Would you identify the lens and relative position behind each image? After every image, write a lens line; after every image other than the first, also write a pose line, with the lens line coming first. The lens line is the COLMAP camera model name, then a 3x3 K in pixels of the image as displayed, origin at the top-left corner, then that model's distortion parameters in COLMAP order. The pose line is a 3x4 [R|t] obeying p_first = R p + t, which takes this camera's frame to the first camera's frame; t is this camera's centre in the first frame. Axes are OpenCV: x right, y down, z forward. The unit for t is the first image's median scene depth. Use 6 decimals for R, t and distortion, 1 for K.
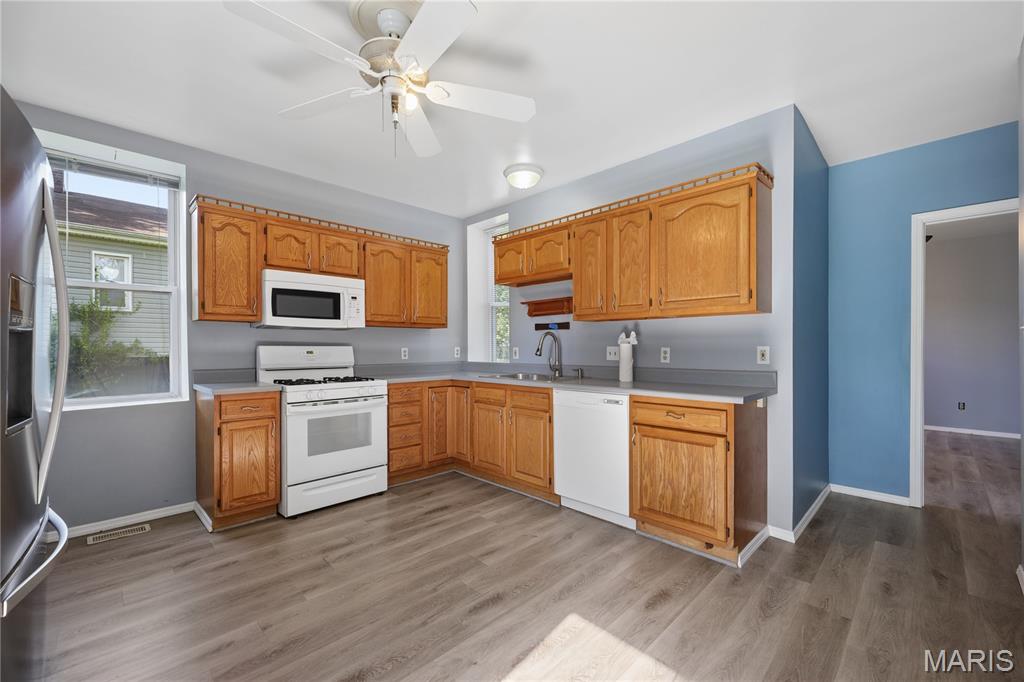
lens RADIAL K [[421.7, 0, 512.1], [0, 421.7, 347.5], [0, 0, 1]] dist [0.007275, 0.000120]
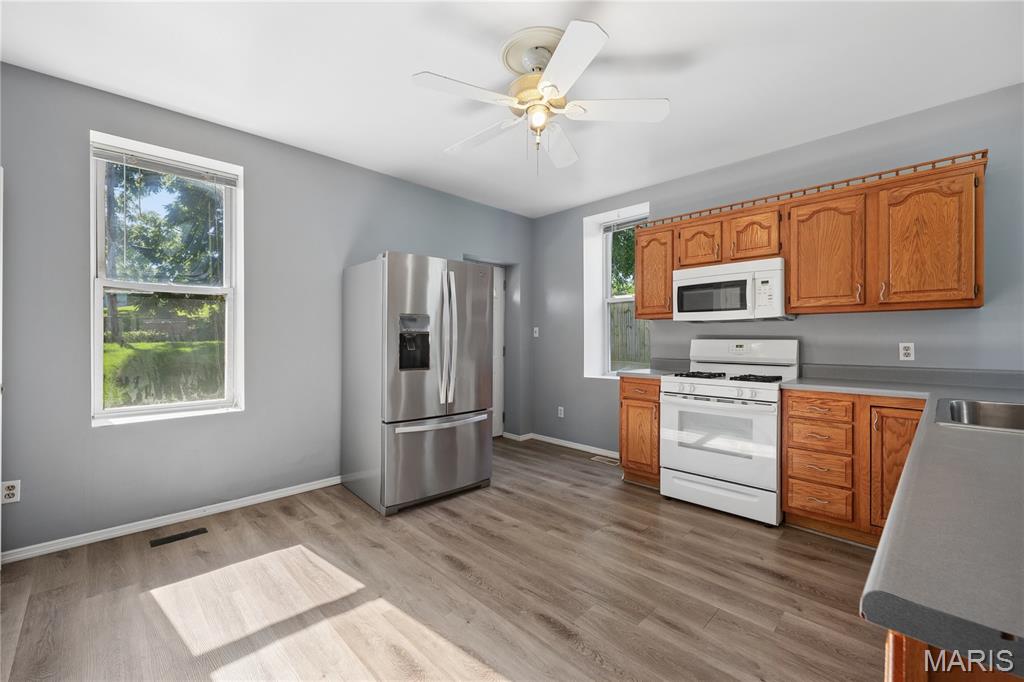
lens RADIAL K [[421.7, 0, 513.7], [0, 421.7, 337.7], [0, 0, 1]] dist [0.007275, 0.000120]
pose [[0.000366, -0.003061, -0.999995, 0.535731], [-0.003652, 0.999989, -0.003063, -0.003159], [0.999993, 0.003653, 0.000355, 0.576092]]
